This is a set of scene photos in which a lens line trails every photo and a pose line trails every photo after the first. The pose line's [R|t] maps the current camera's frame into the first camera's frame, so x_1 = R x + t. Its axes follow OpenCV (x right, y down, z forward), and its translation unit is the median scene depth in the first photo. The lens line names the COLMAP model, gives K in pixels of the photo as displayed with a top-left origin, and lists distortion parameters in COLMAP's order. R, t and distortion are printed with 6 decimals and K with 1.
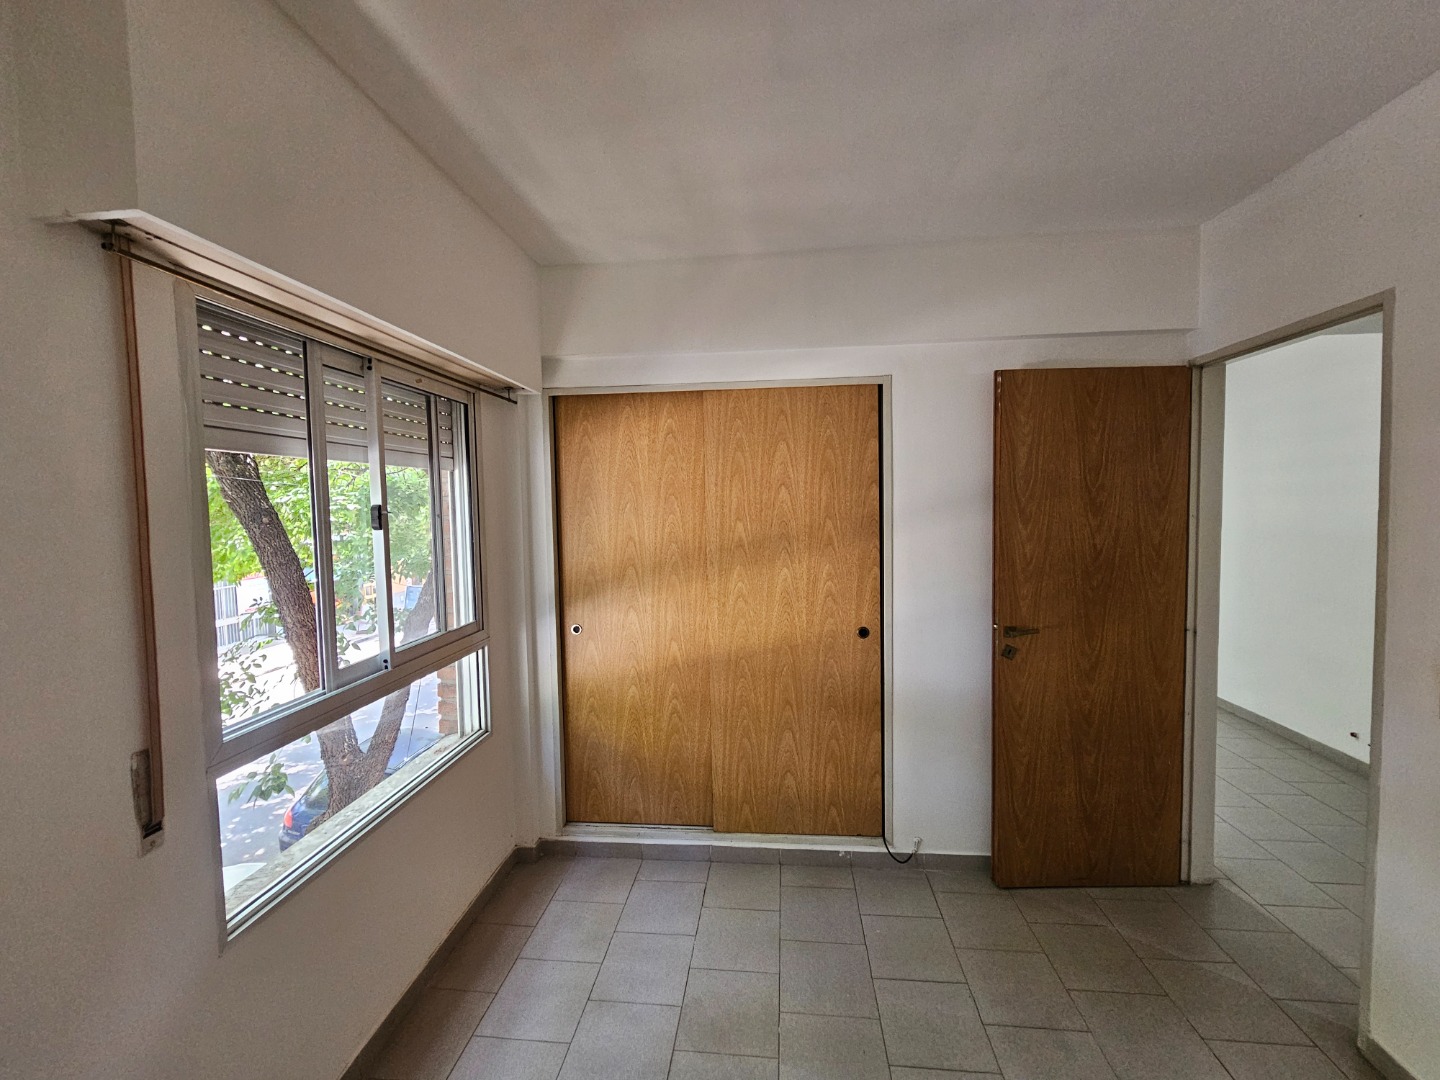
lens RADIAL K [[592.9, 0, 720.6], [0, 592.9, 535.1], [0, 0, 1]] dist [-0.001180, 0.000923]
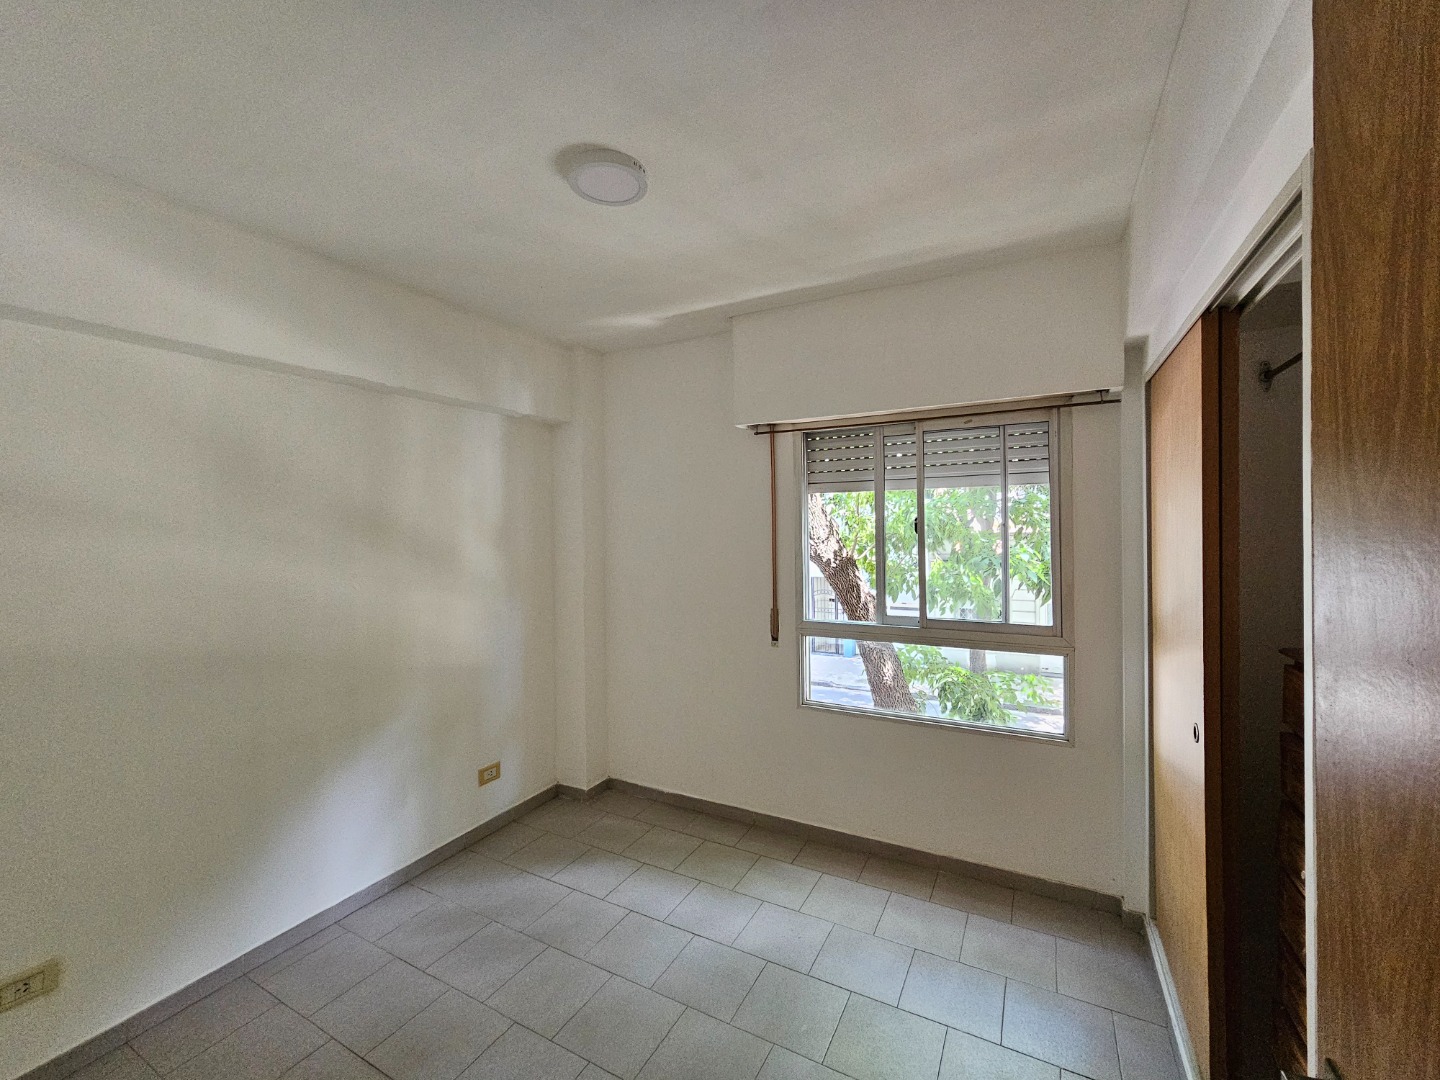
lens RADIAL K [[592.9, 0, 720.6], [0, 592.9, 535.1], [0, 0, 1]] dist [-0.001180, 0.000923]
pose [[-0.376504, 0.033214, -0.925819, 0.842030], [-0.032643, 0.998261, 0.049088, -0.054808], [0.925840, 0.048704, -0.374765, 0.909591]]
